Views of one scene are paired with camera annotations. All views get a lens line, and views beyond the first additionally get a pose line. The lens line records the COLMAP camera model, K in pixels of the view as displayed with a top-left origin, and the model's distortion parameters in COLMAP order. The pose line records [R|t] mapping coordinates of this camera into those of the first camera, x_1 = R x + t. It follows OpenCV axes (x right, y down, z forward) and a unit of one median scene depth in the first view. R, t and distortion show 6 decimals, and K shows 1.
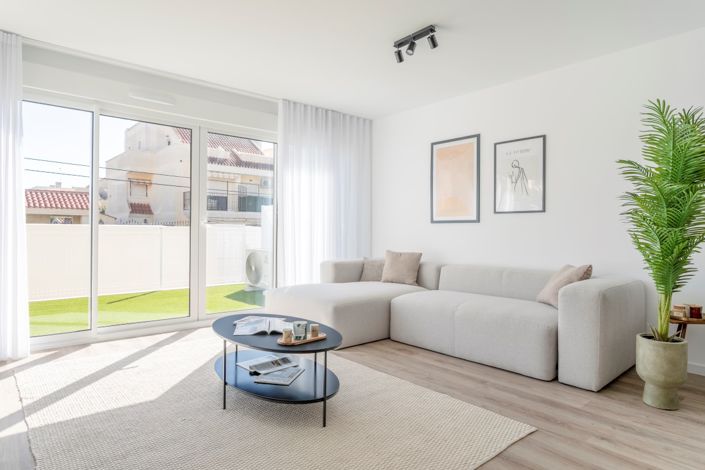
lens RADIAL K [[427.6, 0, 353.6], [0, 427.6, 236.8], [0, 0, 1]] dist [-0.011660, 0.001082]
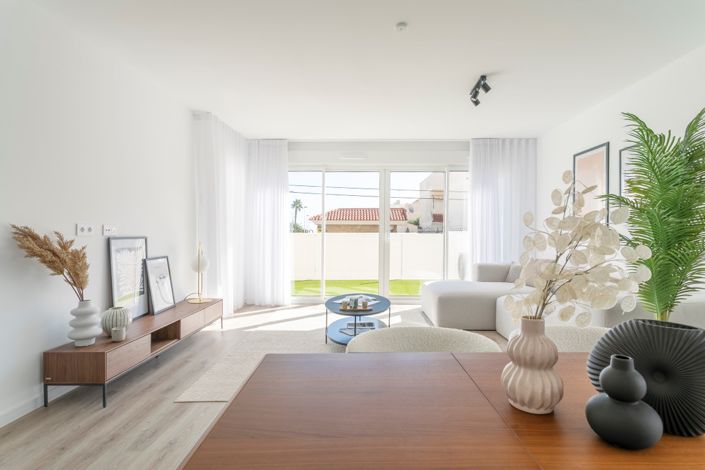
lens RADIAL K [[371.0, 0, 355.7], [0, 371.0, 237.8], [0, 0, 1]] dist [-0.005716, -0.001745]
pose [[0.743246, -0.001340, -0.669017, 0.446292], [-0.002147, 0.999988, -0.004388, -0.013773], [0.669015, 0.004698, 0.743234, -0.030205]]
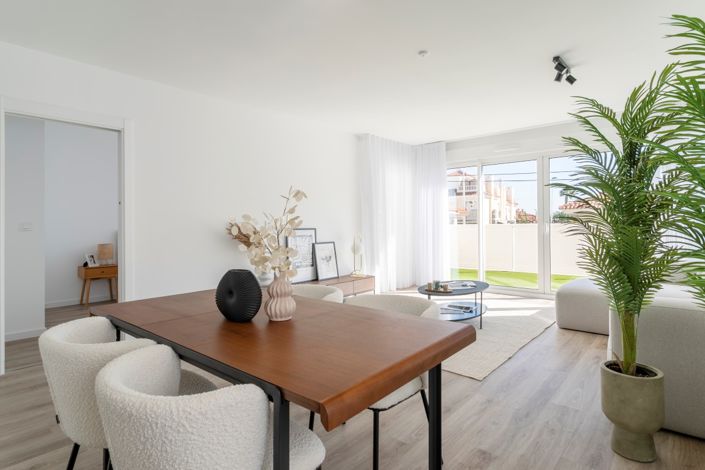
lens RADIAL K [[371.0, 0, 350.9], [0, 371.0, 232.2], [0, 0, 1]] dist [-0.005716, -0.001745]
pose [[0.136917, 0.005698, -0.990566, 0.786715], [-0.005710, 0.999971, 0.004963, -0.013058], [0.990566, 0.004977, 0.136946, 0.216909]]
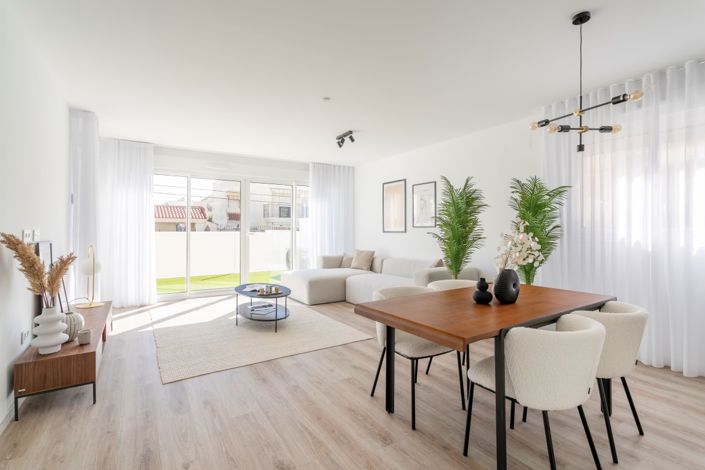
lens RADIAL K [[340.0, 0, 349.3], [0, 340.0, 232.1], [0, 0, 1]] dist [-0.004308, -0.000603]
pose [[0.988488, -0.008533, -0.151057, 0.285041], [0.007192, 0.999930, -0.009420, -0.025866], [0.151126, 0.008225, 0.988480, -0.335729]]
